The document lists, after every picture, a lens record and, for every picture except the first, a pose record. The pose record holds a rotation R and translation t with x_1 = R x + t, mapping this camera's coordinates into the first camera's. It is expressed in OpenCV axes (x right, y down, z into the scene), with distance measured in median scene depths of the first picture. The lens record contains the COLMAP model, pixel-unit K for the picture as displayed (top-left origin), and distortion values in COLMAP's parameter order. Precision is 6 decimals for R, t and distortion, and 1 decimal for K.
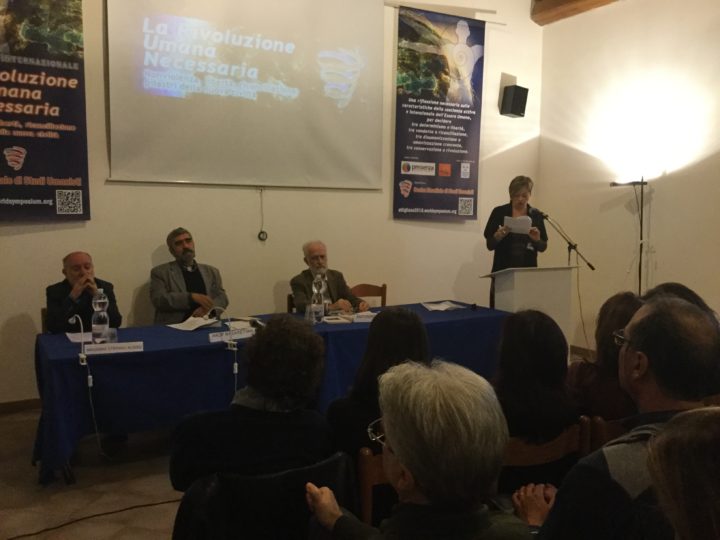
lens RADIAL K [[641.5, 0, 358.7], [0, 641.5, 266.3], [0, 0, 1]] dist [0.142713, -0.271142]
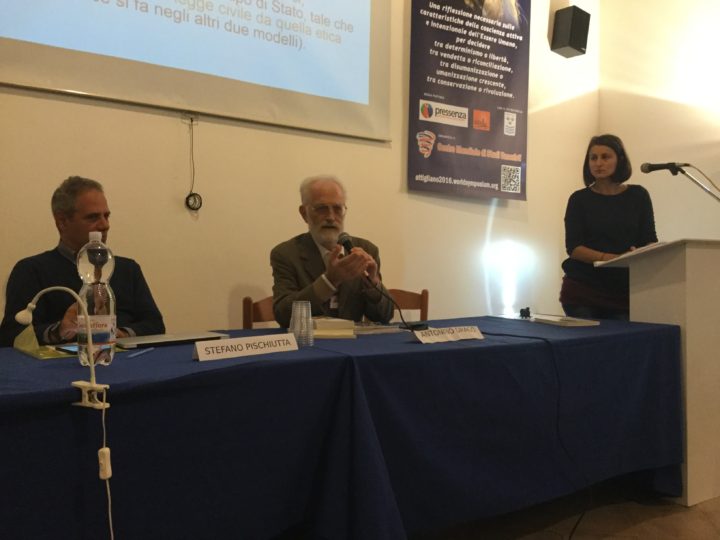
lens RADIAL K [[655.5, 0, 360.0], [0, 655.5, 270.0], [0, 0, 1]] dist [0.161791, -0.355133]
pose [[0.995559, -0.003081, 0.094091, -0.052538], [0.010005, 0.997266, -0.073209, 0.049436], [-0.093608, 0.073826, 0.992868, 0.371148]]
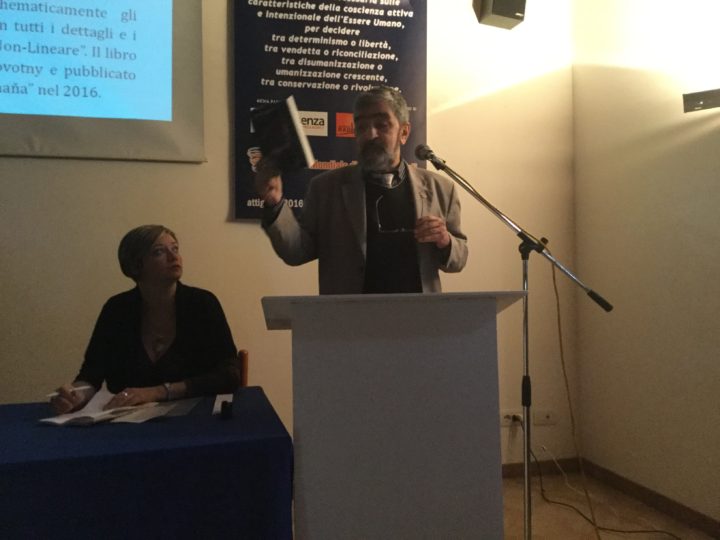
lens RADIAL K [[641.5, 0, 358.7], [0, 641.5, 266.3], [0, 0, 1]] dist [0.142713, -0.271142]
pose [[0.963970, -0.028973, -0.264427, 0.280657], [0.002261, 0.994907, -0.100770, 0.014854], [0.266000, 0.096541, 0.959127, 0.533406]]
